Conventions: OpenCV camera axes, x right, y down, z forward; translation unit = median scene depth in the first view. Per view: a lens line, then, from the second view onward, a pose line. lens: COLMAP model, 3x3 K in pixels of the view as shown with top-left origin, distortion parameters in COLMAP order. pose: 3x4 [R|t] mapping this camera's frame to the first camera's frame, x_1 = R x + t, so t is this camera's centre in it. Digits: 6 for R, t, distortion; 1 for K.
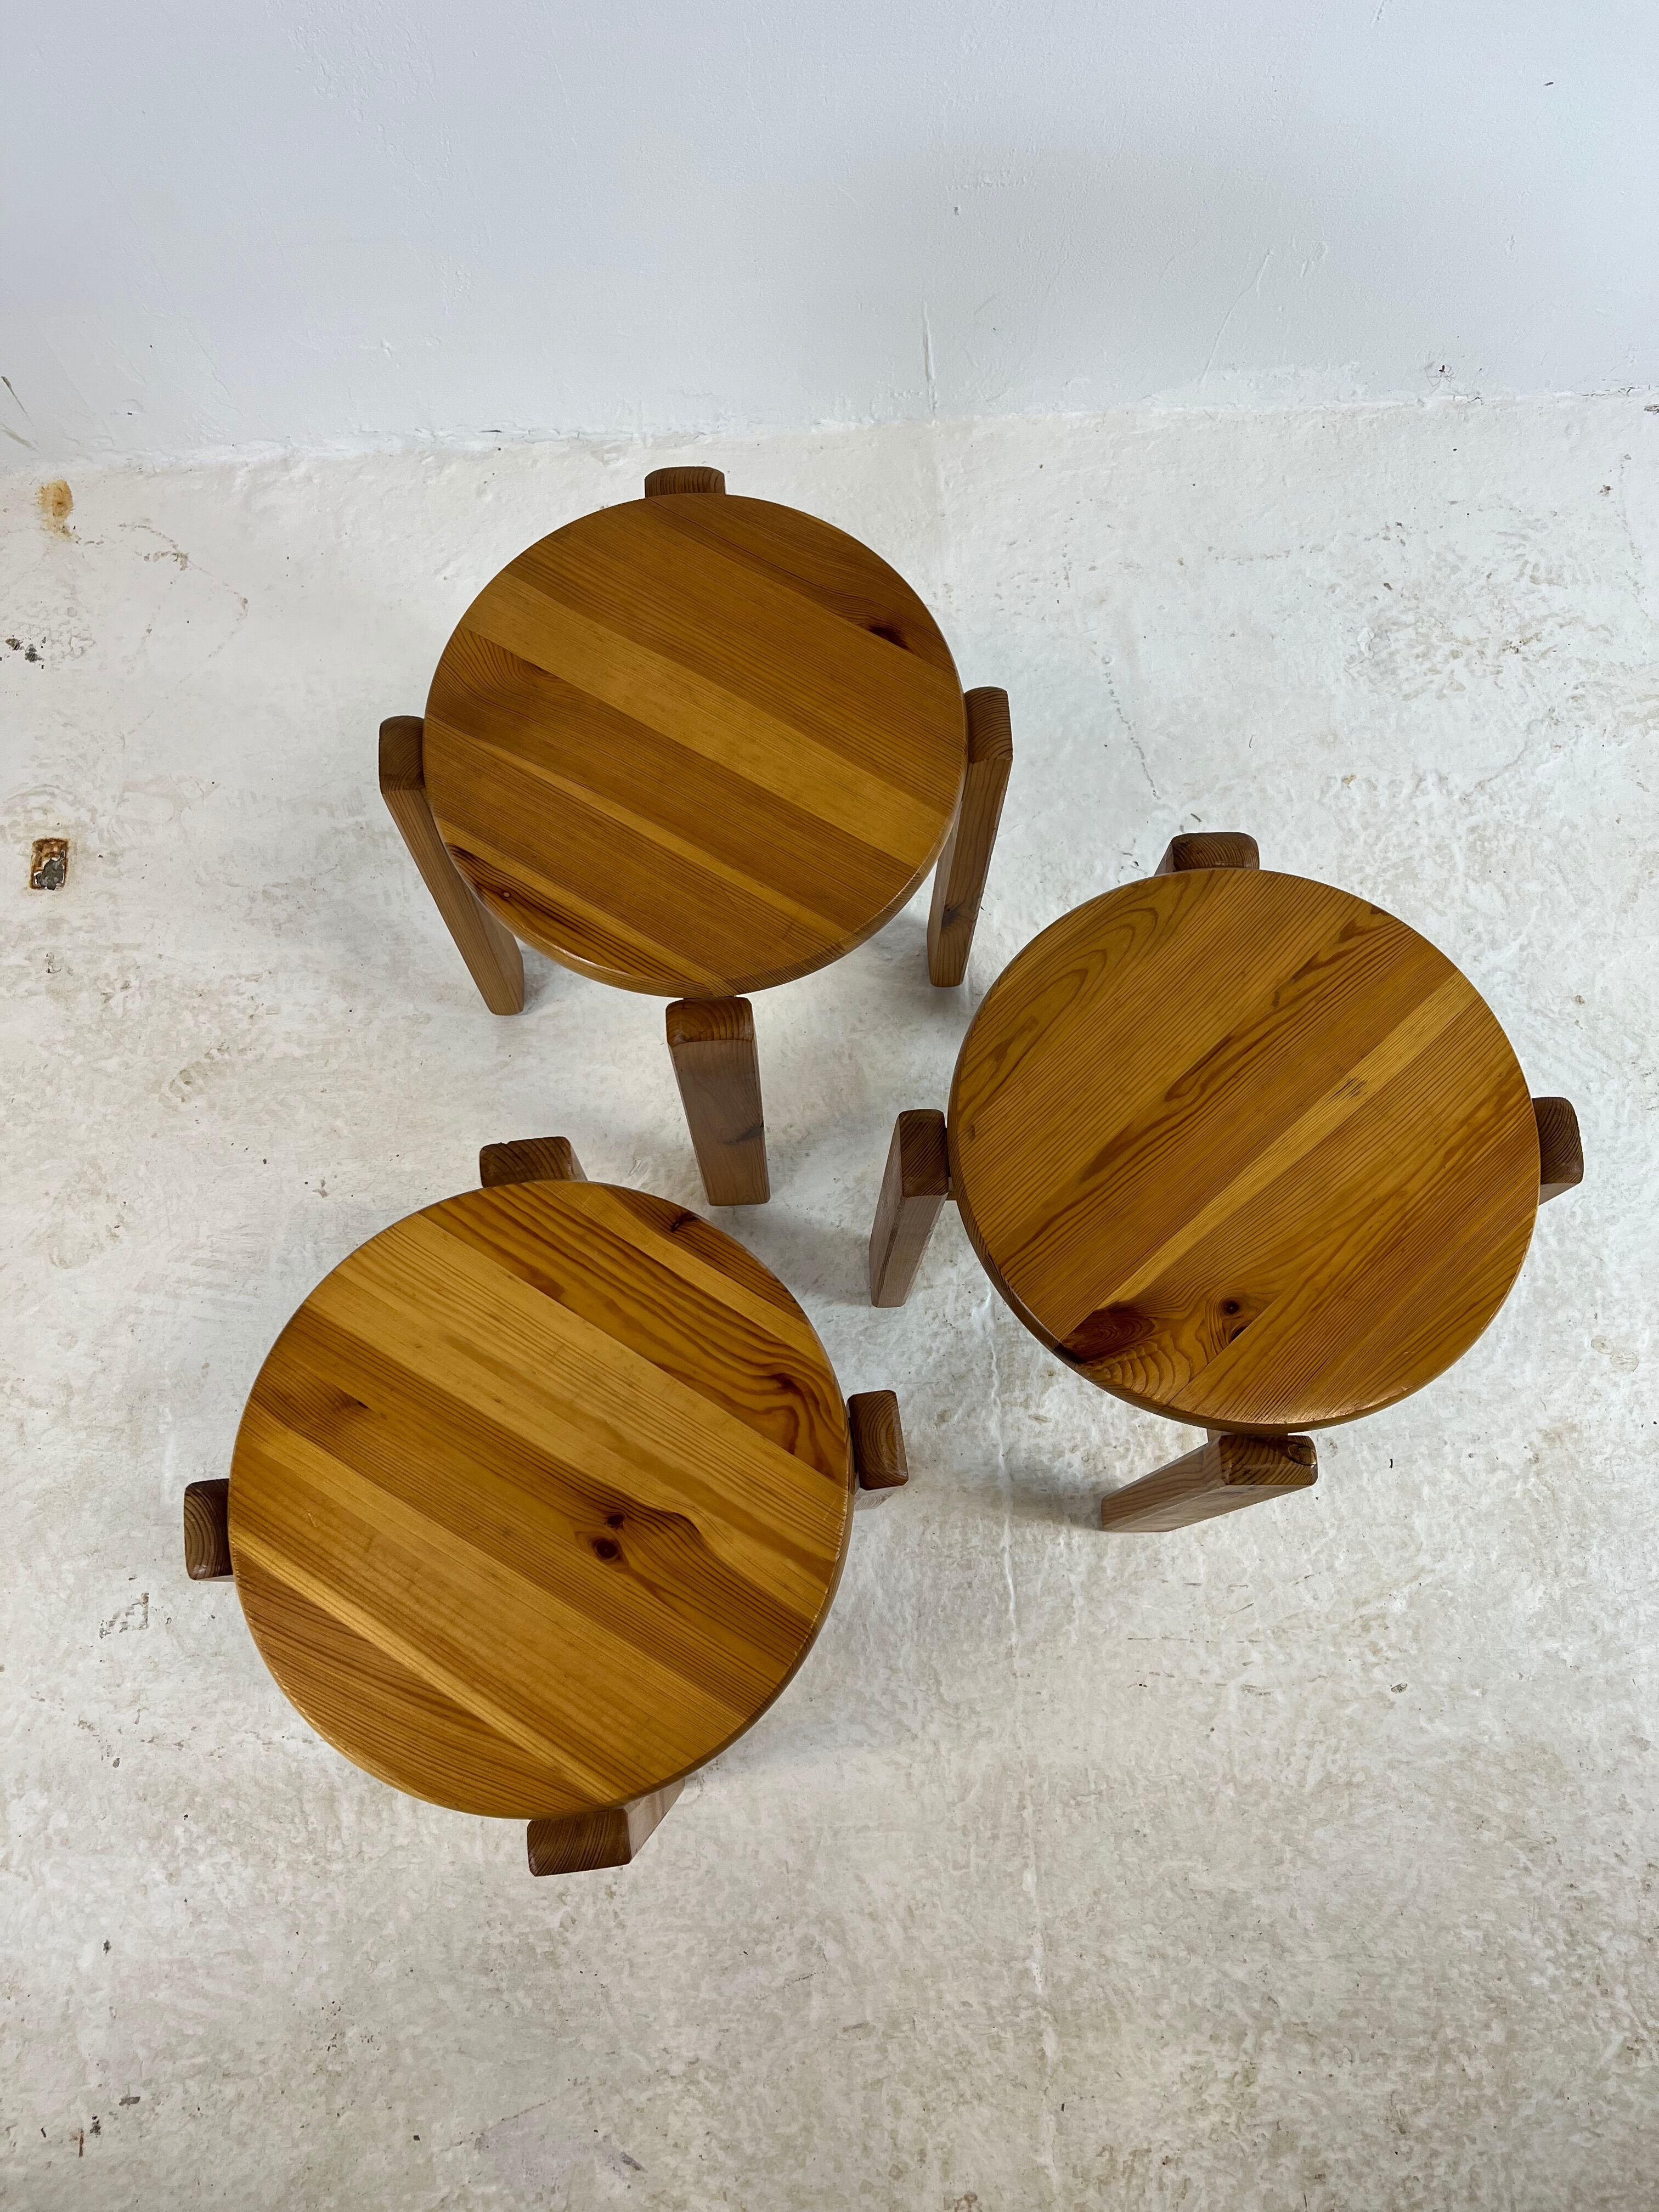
lens RADIAL K [[1651.0, 0, 812.7], [0, 1651.0, 1063.8], [0, 0, 1]] dist [0.024579, -0.027847]
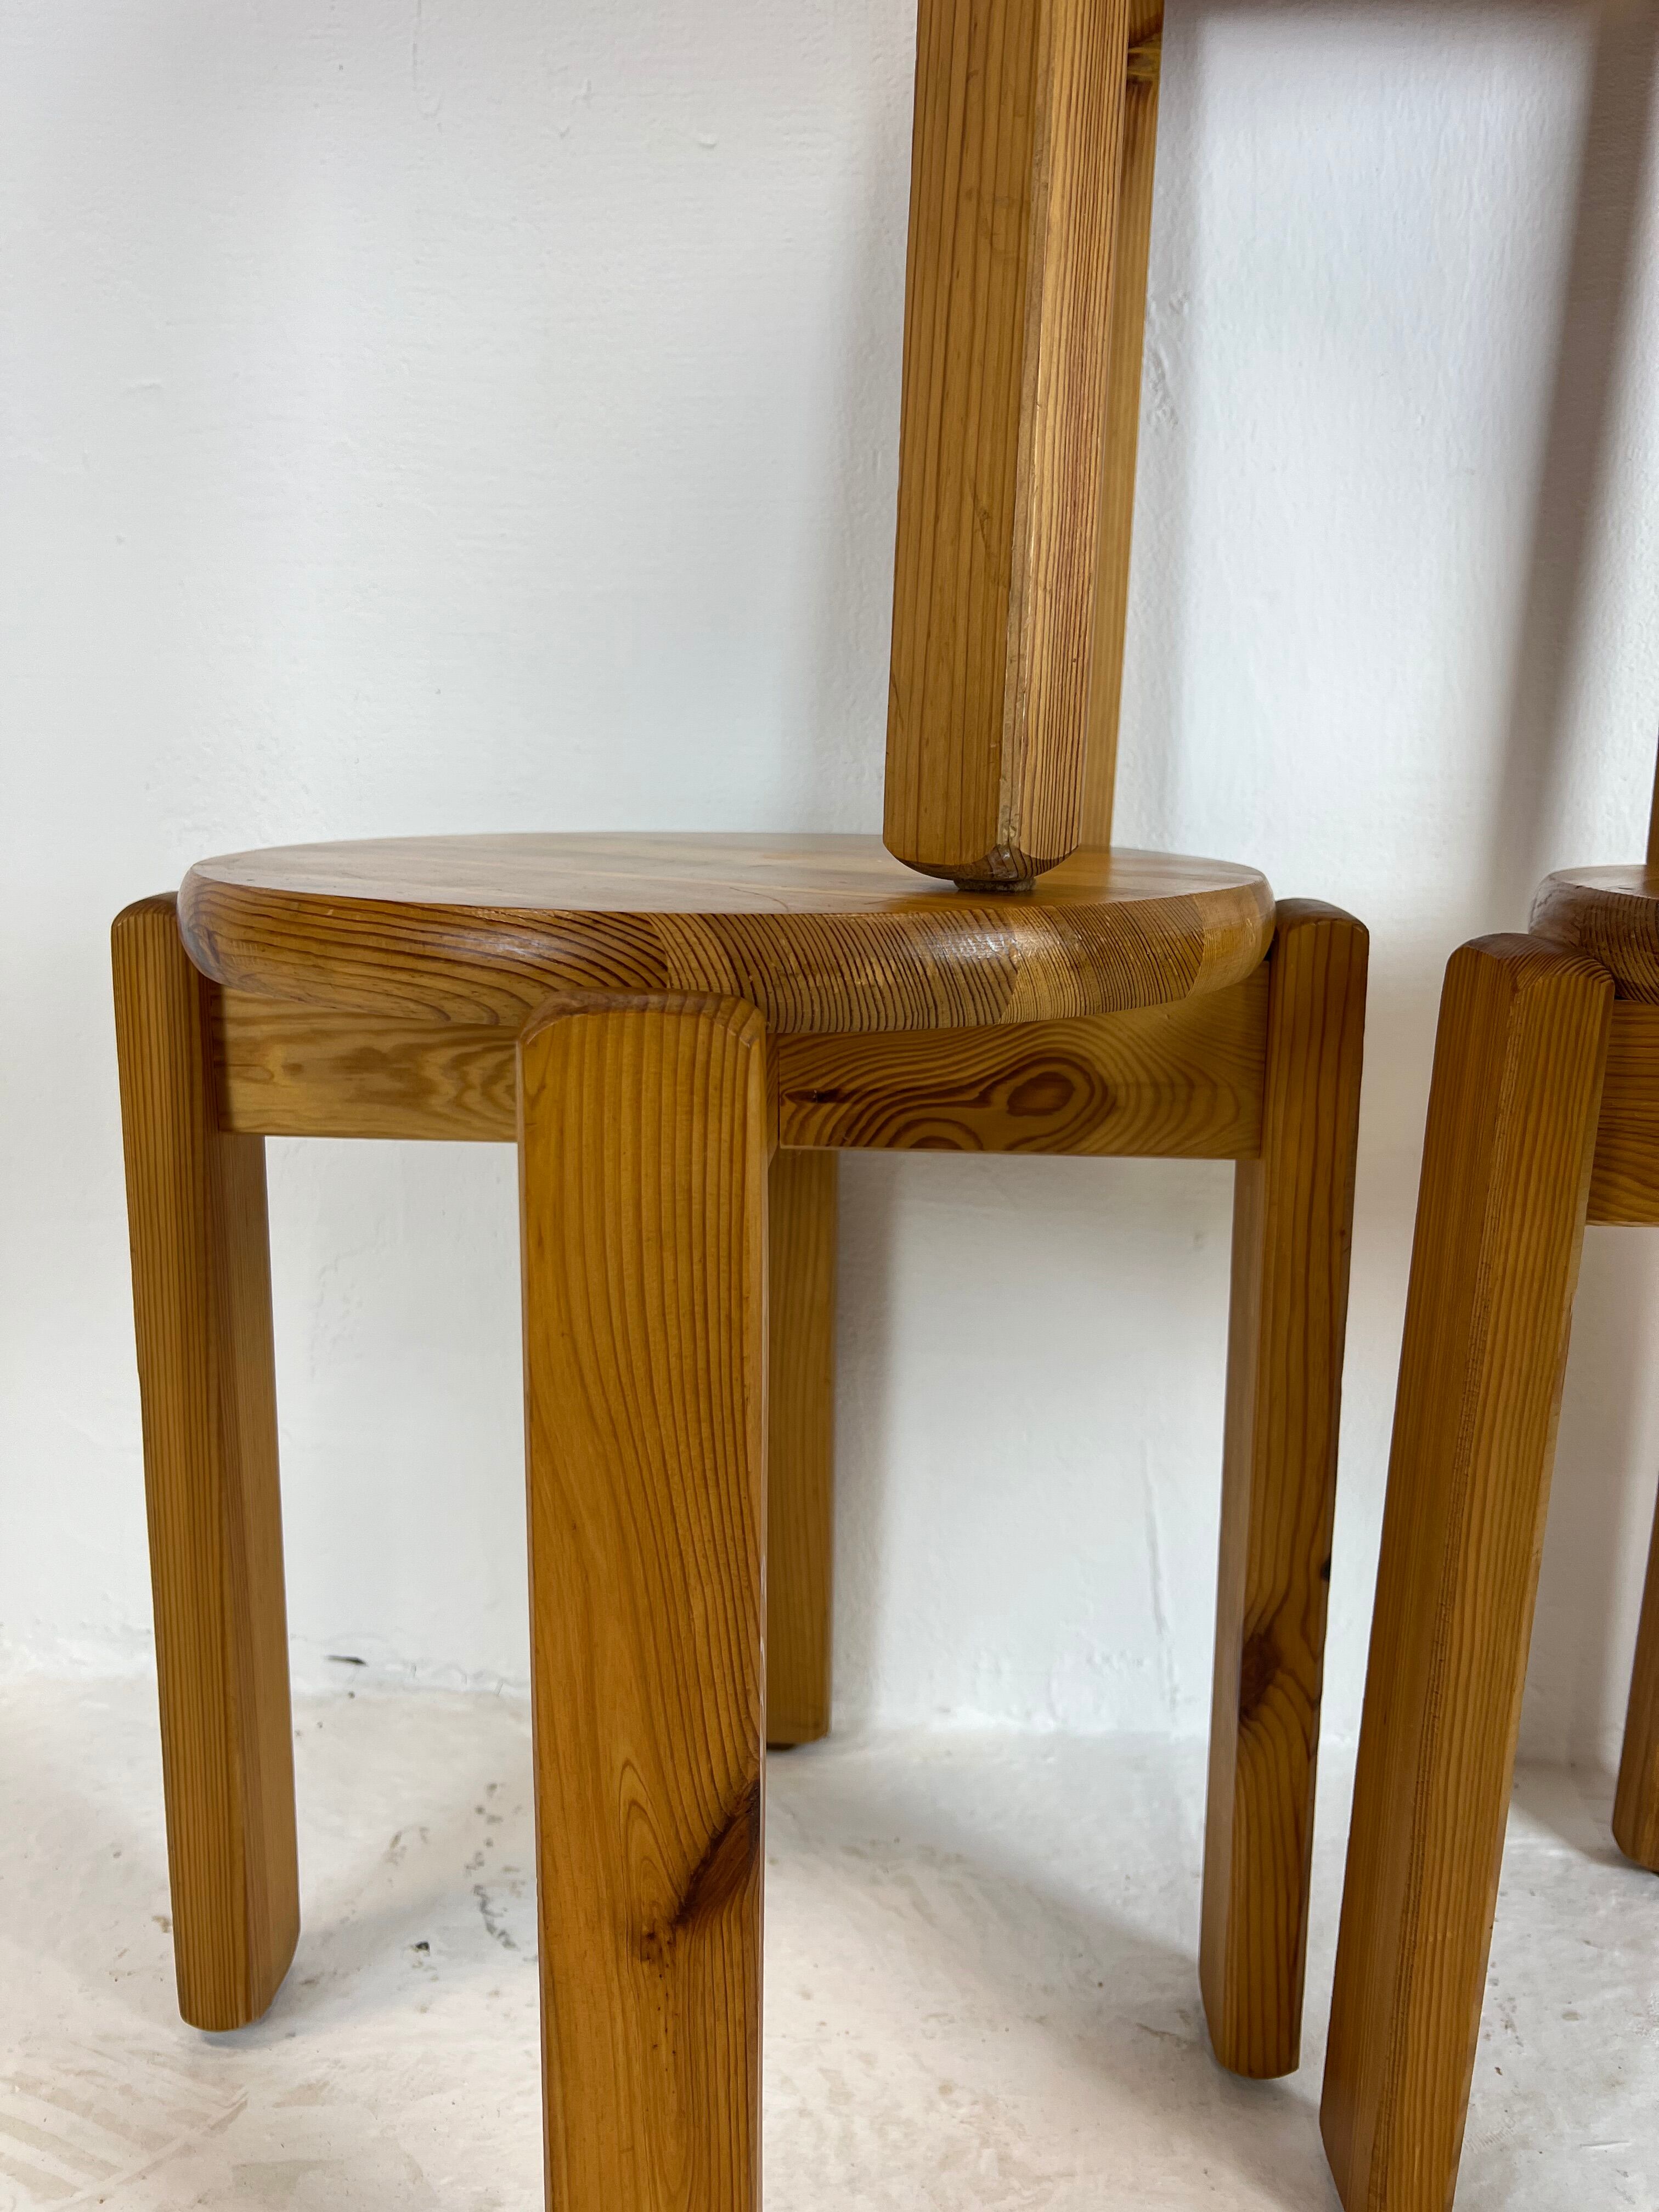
lens RADIAL K [[1667.8, 0, 815.2], [0, 1667.8, 1117.2], [0, 0, 1]] dist [0.046405, -0.073001]
pose [[0.985363, 0.036832, -0.166442, 0.053876], [-0.164176, 0.467871, -0.868414, -0.010647], [0.045888, 0.883029, 0.467070, 0.715361]]
